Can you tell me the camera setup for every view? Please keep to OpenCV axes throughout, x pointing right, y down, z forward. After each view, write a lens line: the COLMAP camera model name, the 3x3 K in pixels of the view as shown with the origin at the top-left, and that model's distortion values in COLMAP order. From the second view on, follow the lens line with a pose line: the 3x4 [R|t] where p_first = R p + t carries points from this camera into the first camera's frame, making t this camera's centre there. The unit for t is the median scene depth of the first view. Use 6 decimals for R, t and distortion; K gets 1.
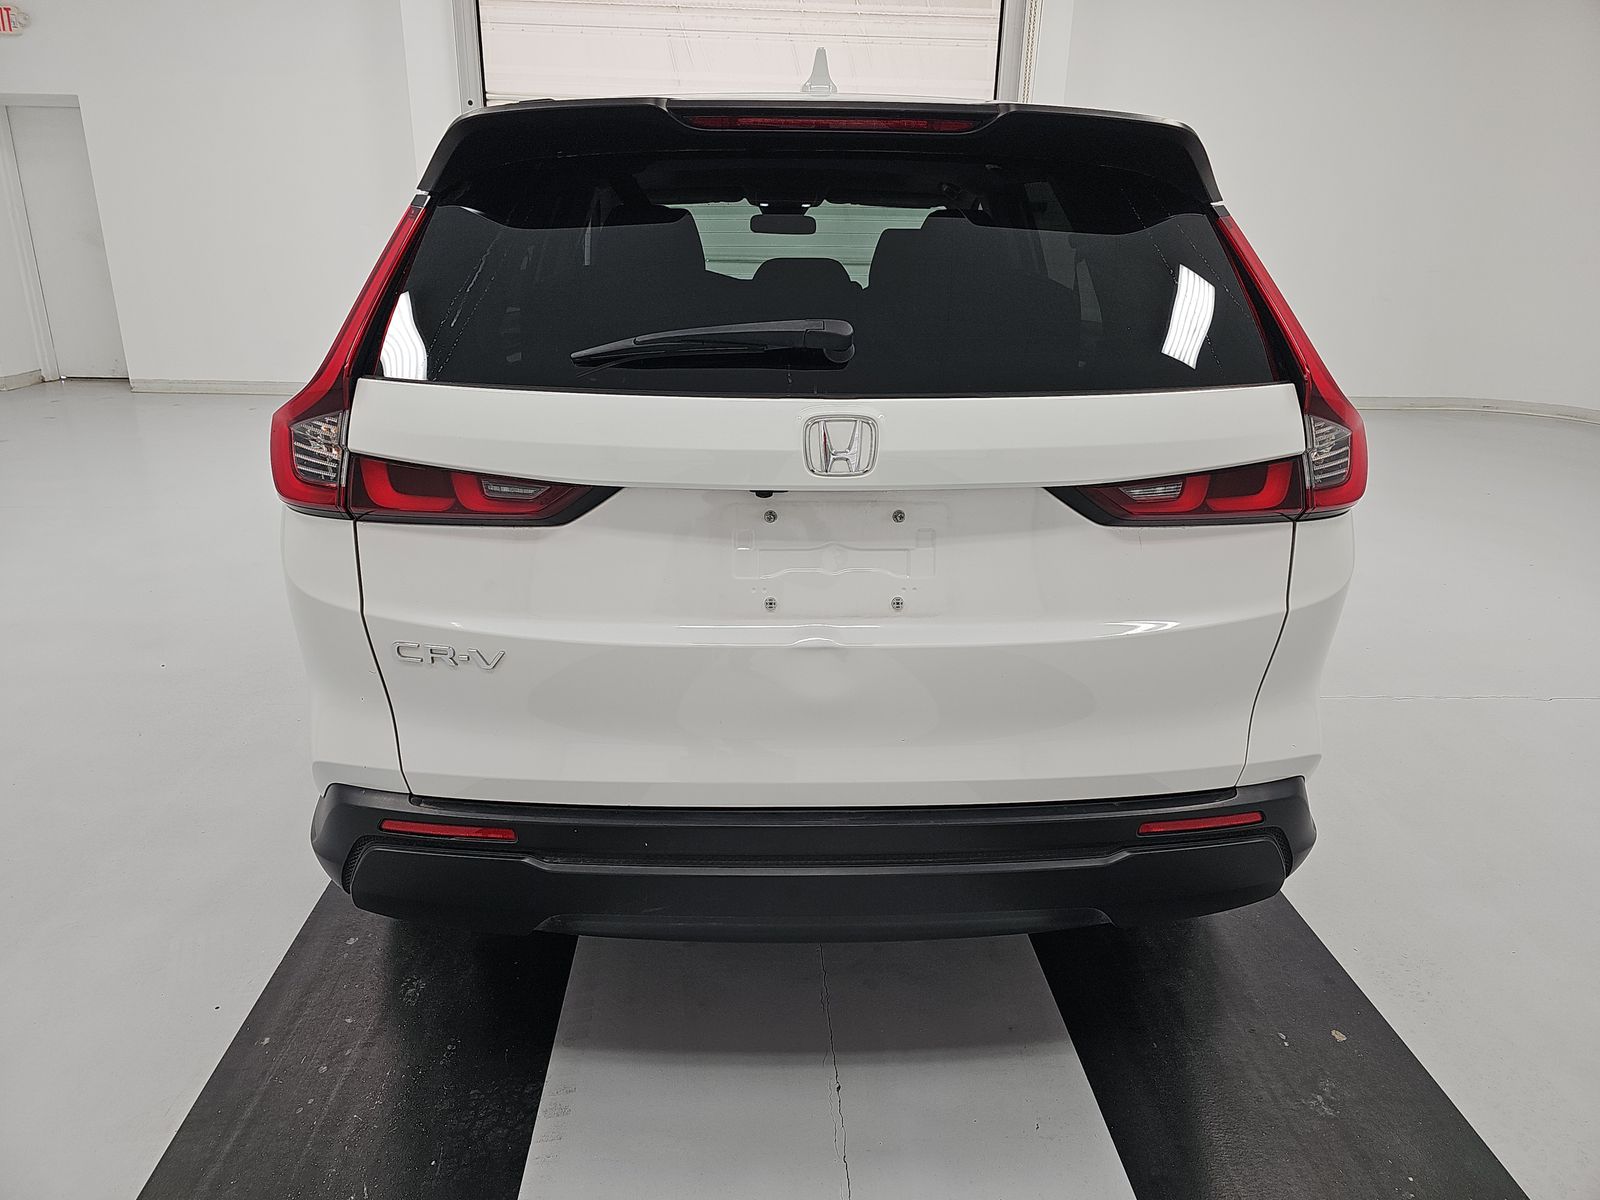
lens RADIAL K [[1069.5, 0, 775.0], [0, 1069.5, 623.9], [0, 0, 1]] dist [0.038464, -0.033590]
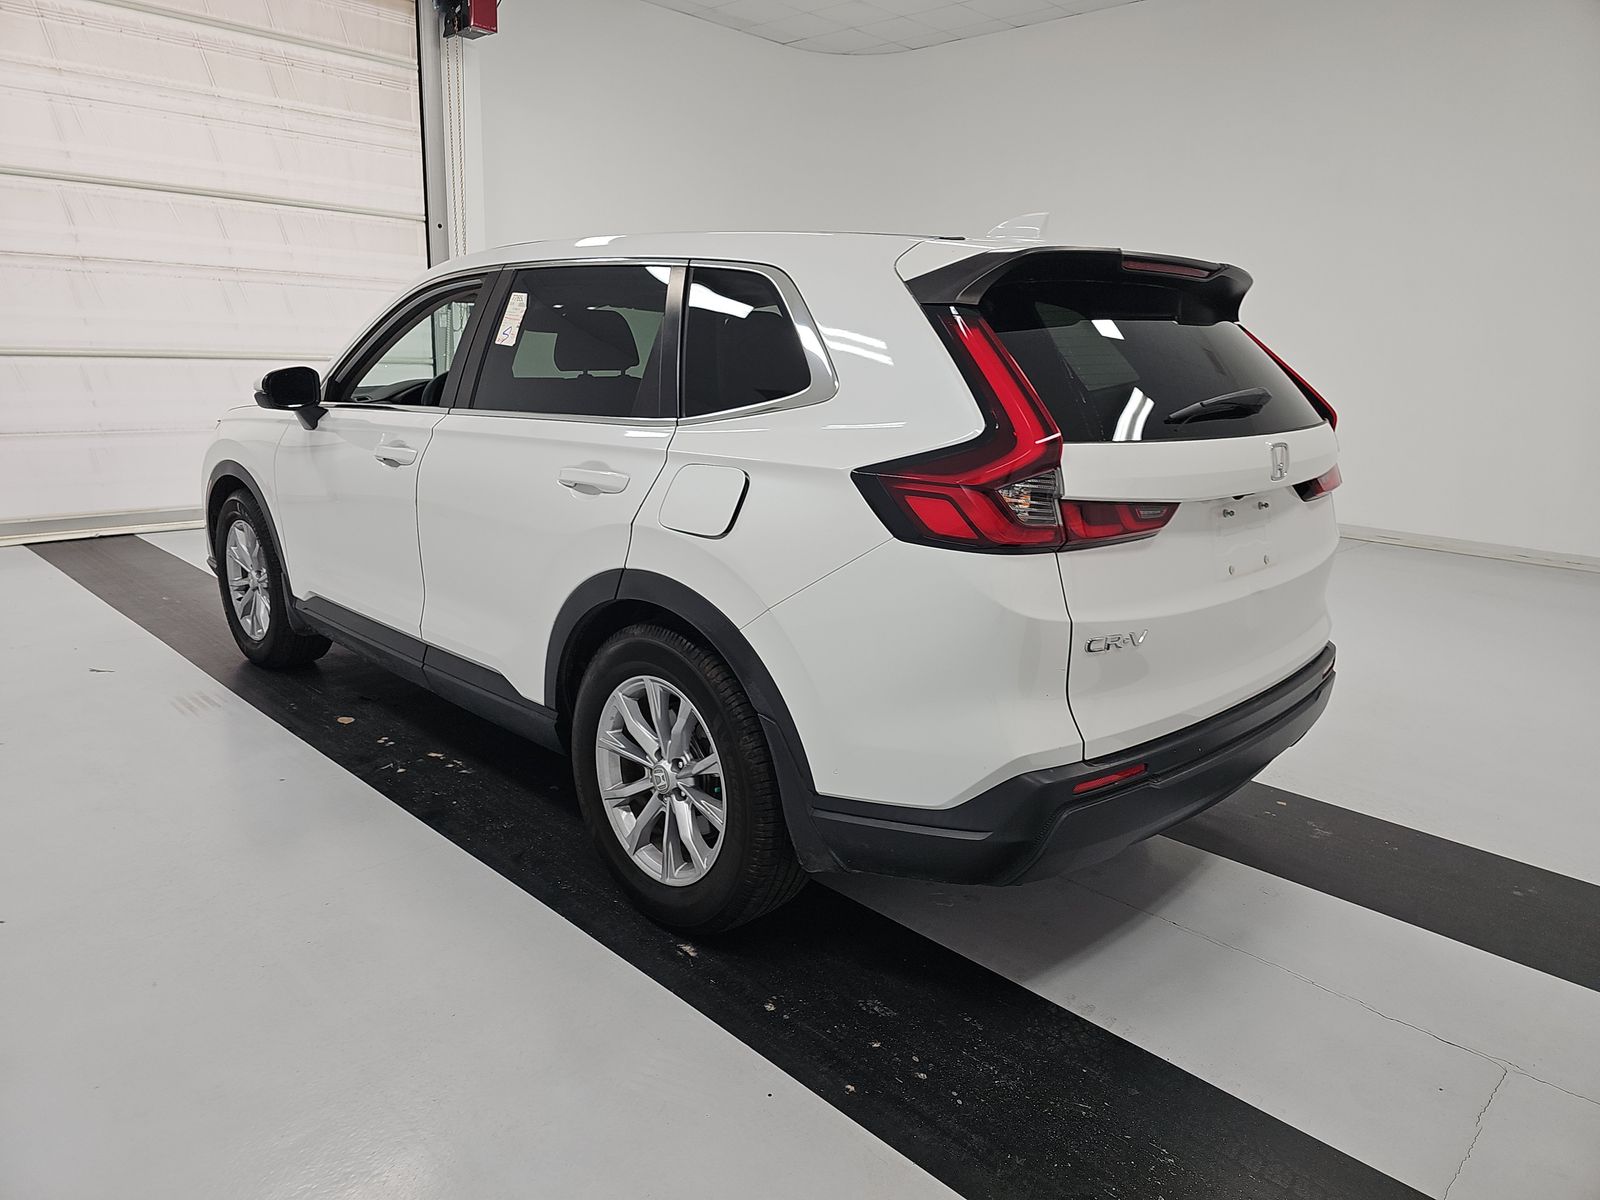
lens RADIAL K [[1069.5, 0, 800.3], [0, 1069.5, 608.1], [0, 0, 1]] dist [0.038464, -0.033590]
pose [[0.733690, -0.162525, 0.659761, -1.172937], [0.223889, 0.974574, -0.008901, -0.069898], [-0.641539, 0.154244, 0.751423, 0.187223]]
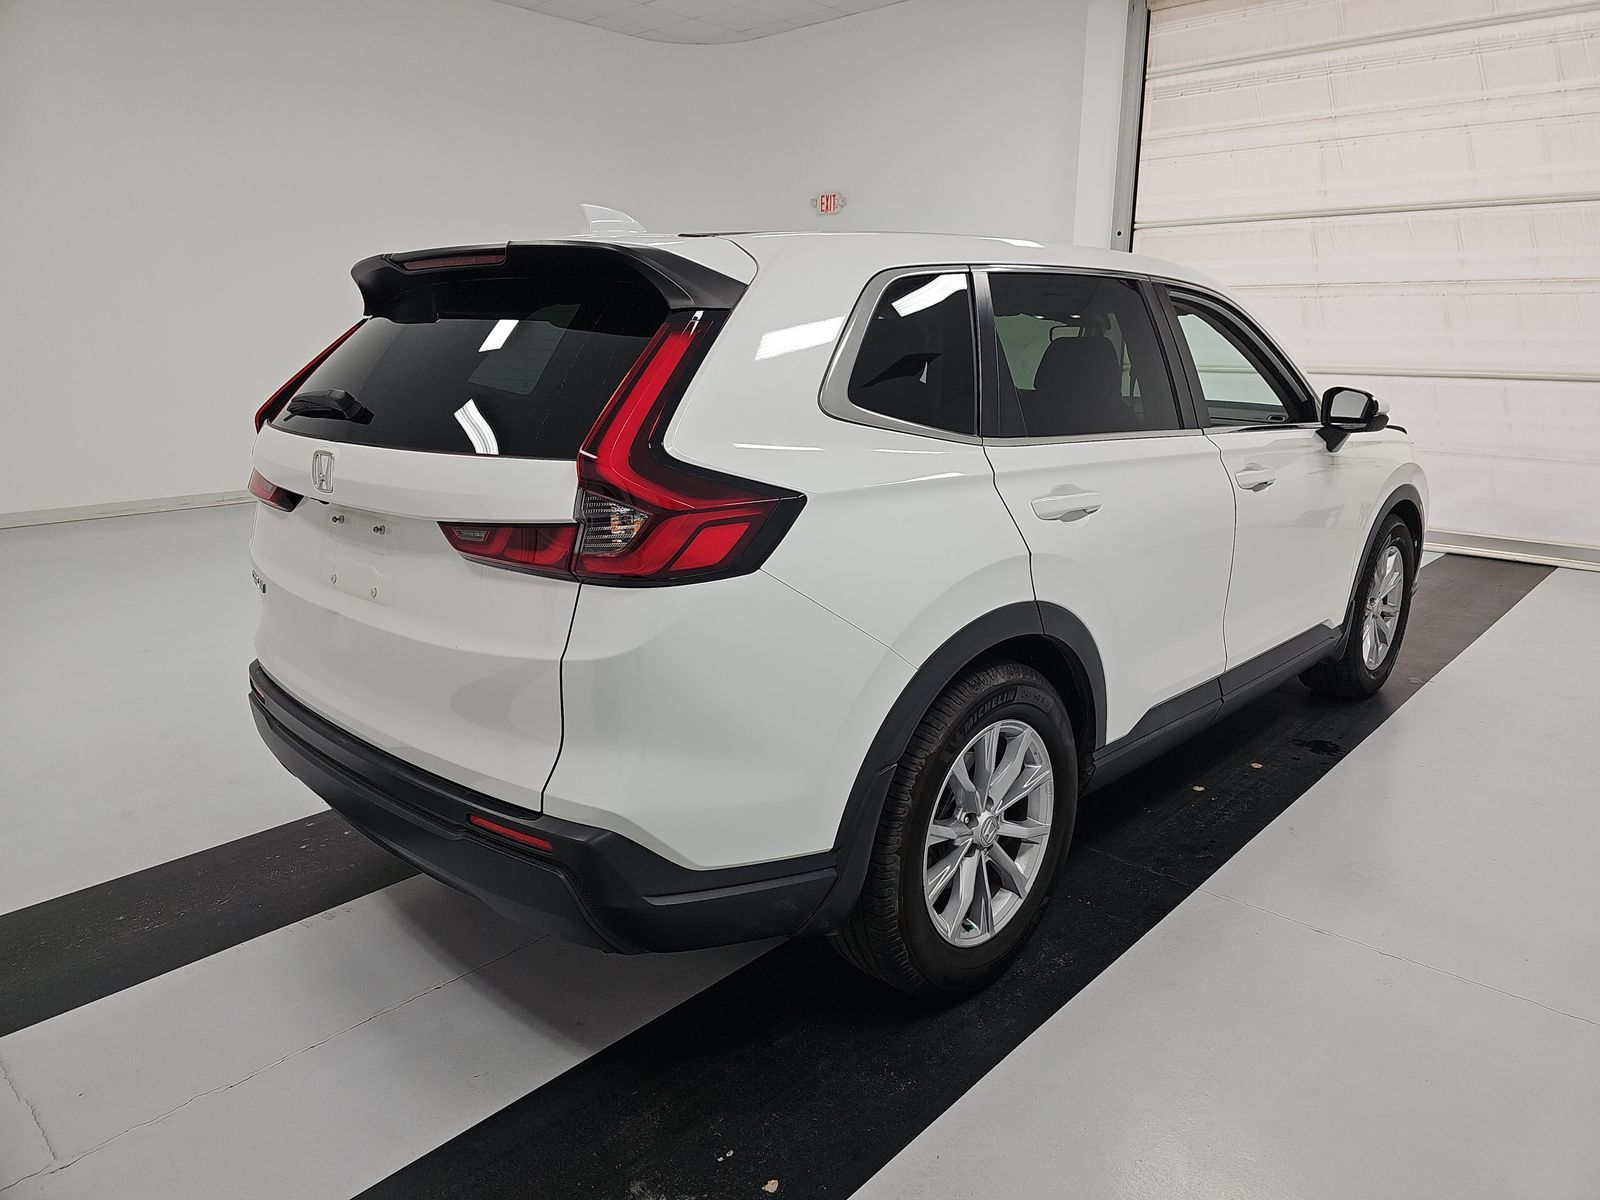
lens RADIAL K [[1069.5, 0, 804.2], [0, 1069.5, 597.4], [0, 0, 1]] dist [0.038464, -0.033590]
pose [[0.695582, 0.155599, -0.701395, 1.279250], [-0.240925, 0.970255, -0.023685, -0.098153], [0.676846, 0.185458, 0.712380, 0.324979]]
